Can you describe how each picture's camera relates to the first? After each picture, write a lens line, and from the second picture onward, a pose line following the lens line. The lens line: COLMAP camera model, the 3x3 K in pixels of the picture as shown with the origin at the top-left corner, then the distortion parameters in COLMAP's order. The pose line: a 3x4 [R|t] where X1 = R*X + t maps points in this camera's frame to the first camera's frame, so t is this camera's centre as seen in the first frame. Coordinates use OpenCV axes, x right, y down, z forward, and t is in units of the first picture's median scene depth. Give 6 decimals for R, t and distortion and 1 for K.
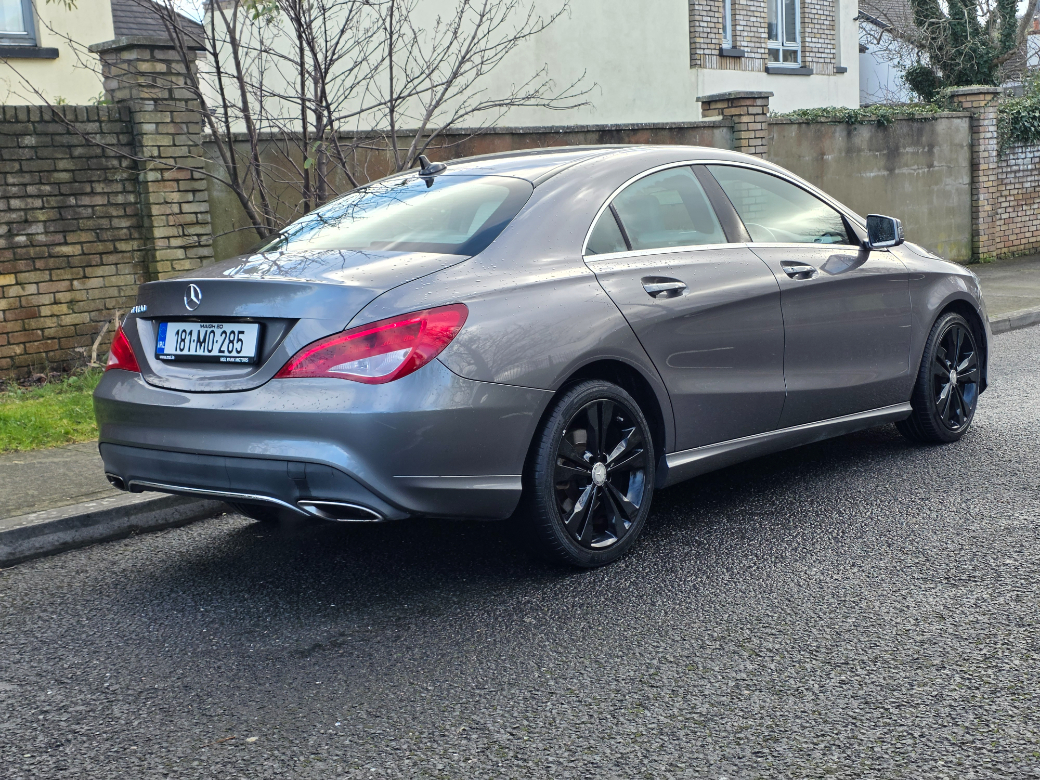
lens RADIAL K [[1405.1, 0, 520.0], [0, 1405.1, 391.0], [0, 0, 1]] dist [0.061100, 0.000000]
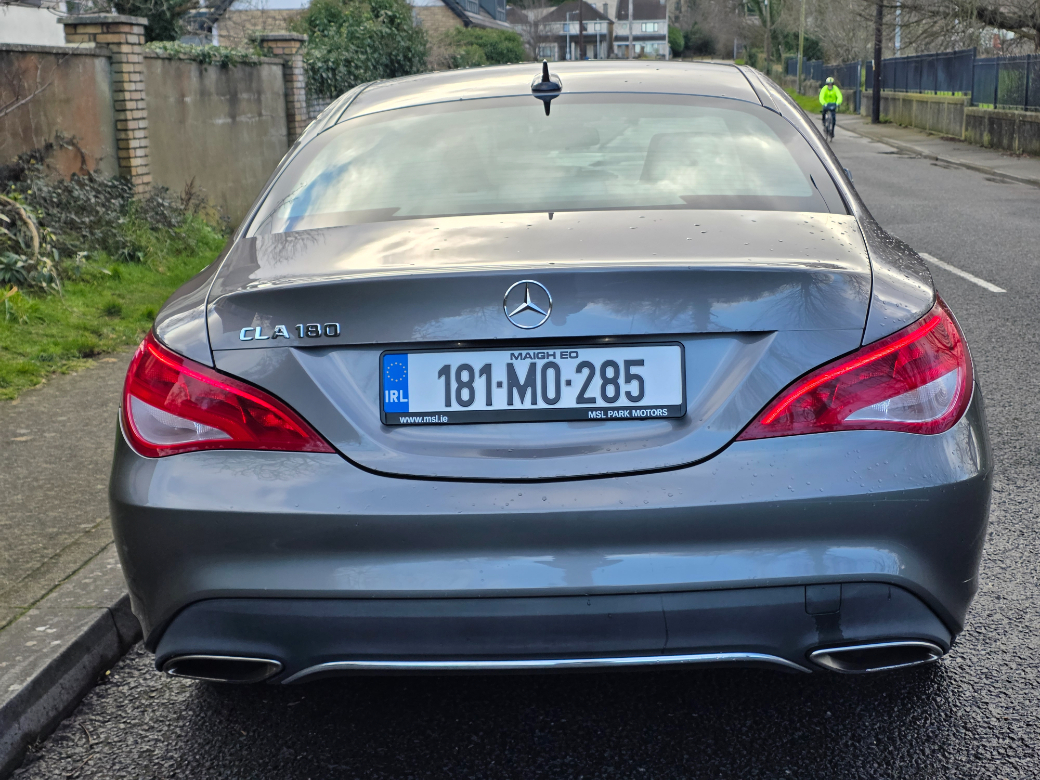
lens RADIAL K [[1405.1, 0, 520.1], [0, 1405.1, 385.3], [0, 0, 1]] dist [0.061100, 0.000000]
pose [[0.789914, -0.084930, 0.607308, -0.556456], [0.068189, 0.996386, 0.050649, -0.062560], [-0.609415, 0.001404, 0.792850, 0.584273]]
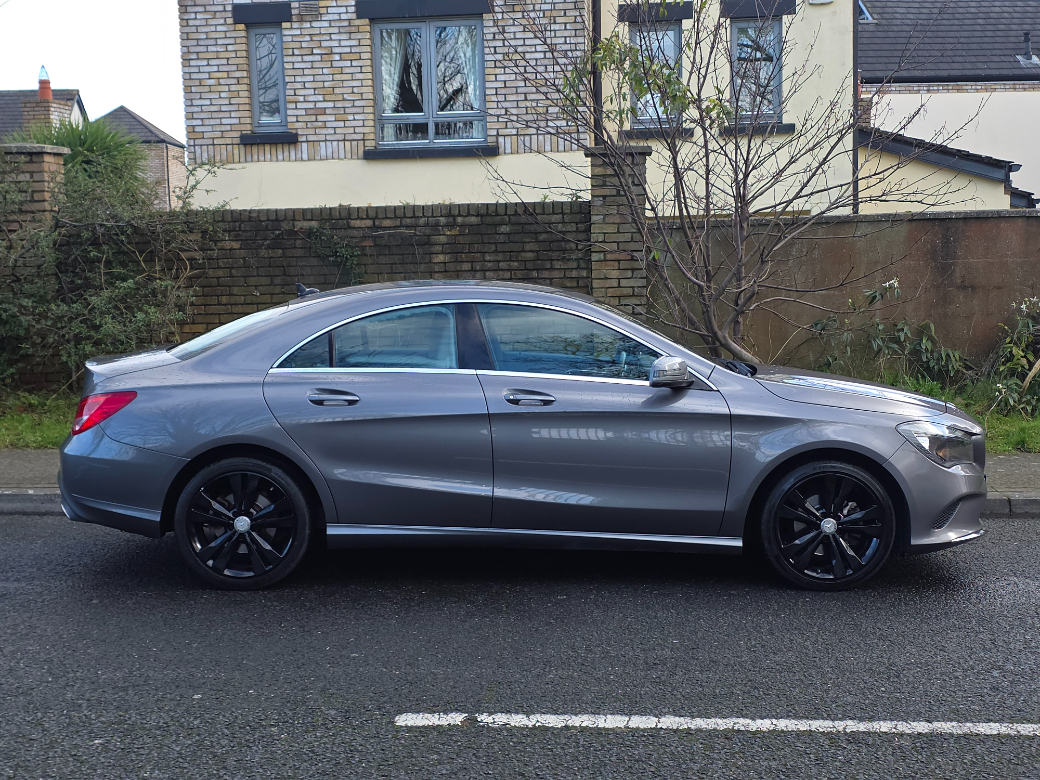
lens RADIAL K [[1405.1, 0, 518.7], [0, 1405.1, 390.6], [0, 0, 1]] dist [0.061100, 0.000000]
pose [[0.646676, 0.122465, -0.752869, 0.678013], [-0.125244, 0.990679, 0.053571, -0.097035], [0.752412, 0.059649, 0.655986, 0.144433]]
